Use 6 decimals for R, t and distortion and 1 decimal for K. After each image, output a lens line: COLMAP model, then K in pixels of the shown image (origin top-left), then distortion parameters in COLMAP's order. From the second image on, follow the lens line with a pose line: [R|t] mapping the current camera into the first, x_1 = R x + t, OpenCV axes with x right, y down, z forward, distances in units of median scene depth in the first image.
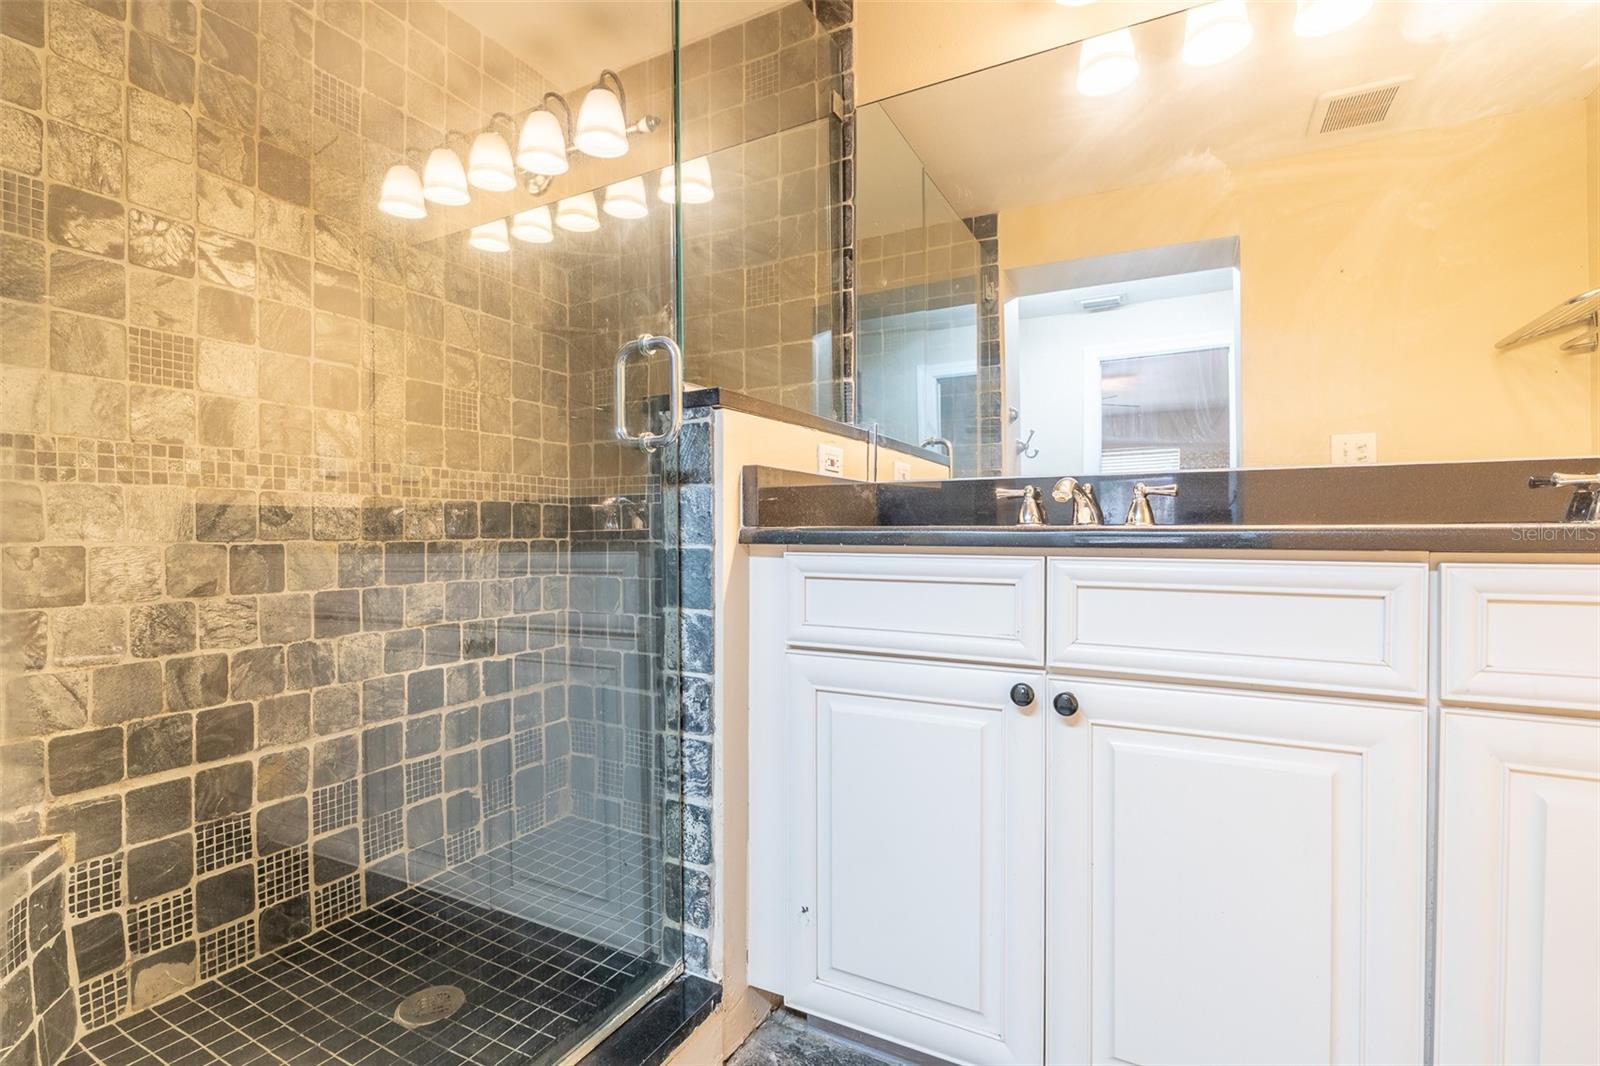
lens RADIAL K [[748.0, 0, 797.6], [0, 748.0, 536.9], [0, 0, 1]] dist [-0.003425, 0.000375]
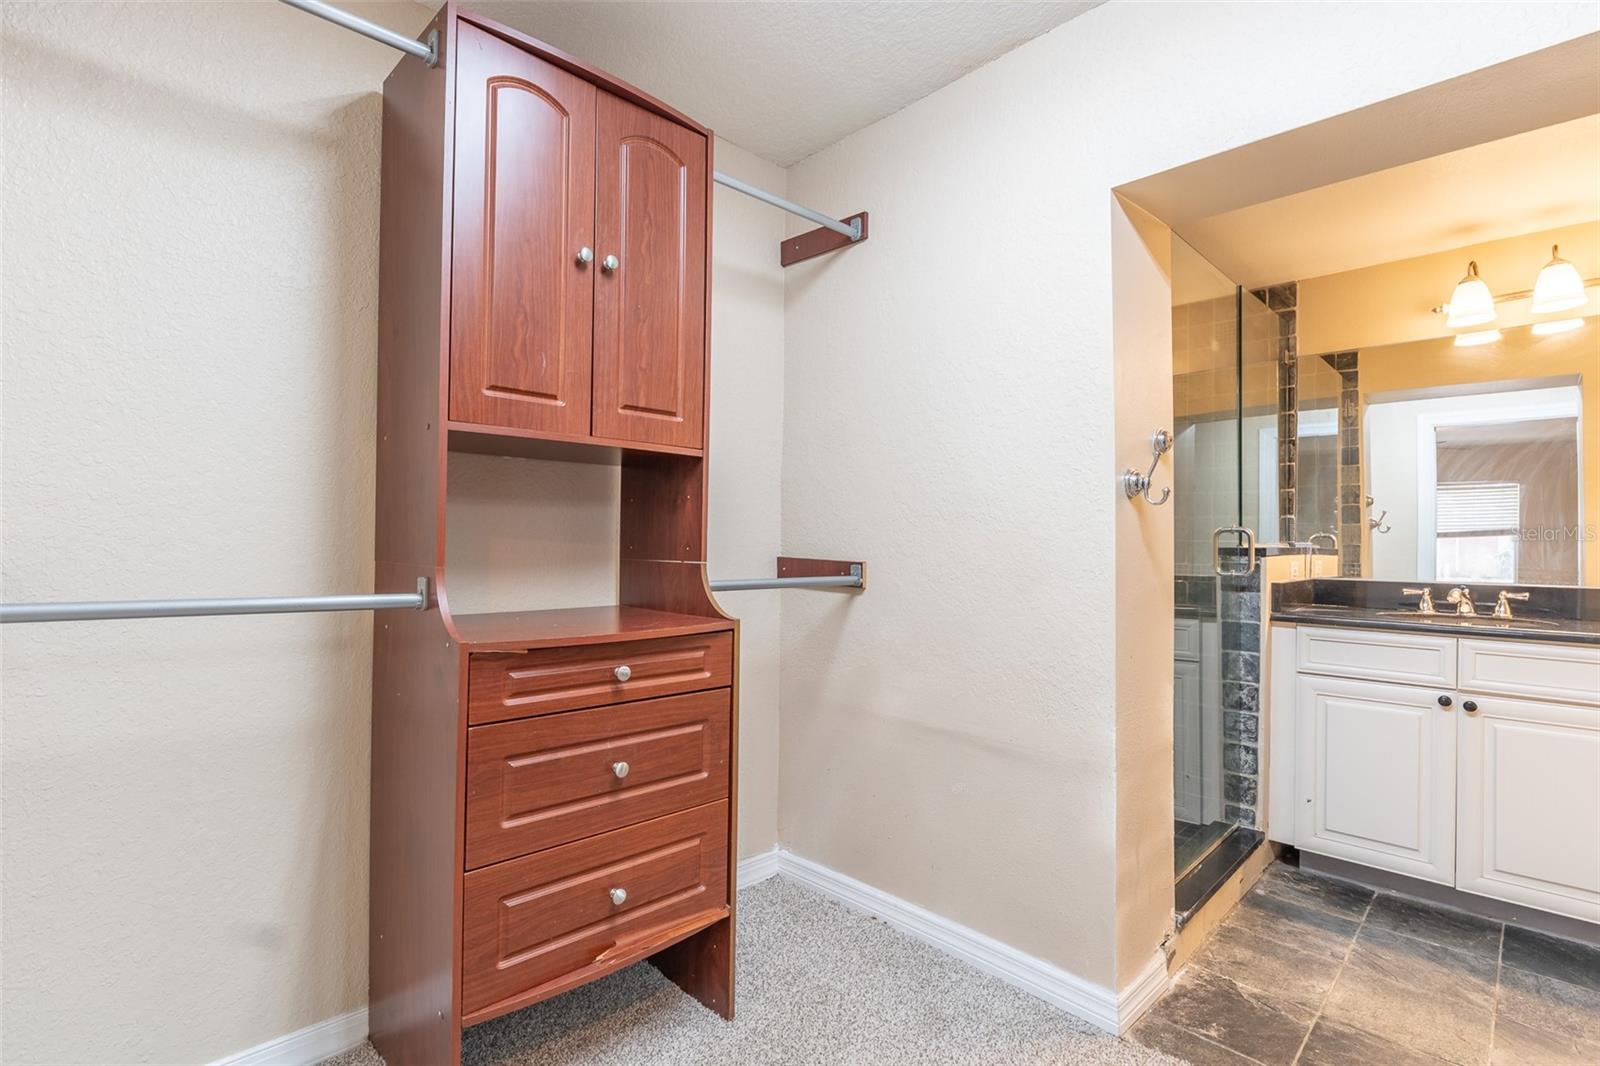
lens RADIAL K [[761.5, 0, 799.4], [0, 761.5, 537.0], [0, 0, 1]] dist [-0.000996, -0.001903]
pose [[0.960385, 0.009928, -0.278499, -0.746157], [-0.013643, 0.999842, -0.011403, -0.181512], [0.278342, 0.014750, 0.960369, -1.386226]]
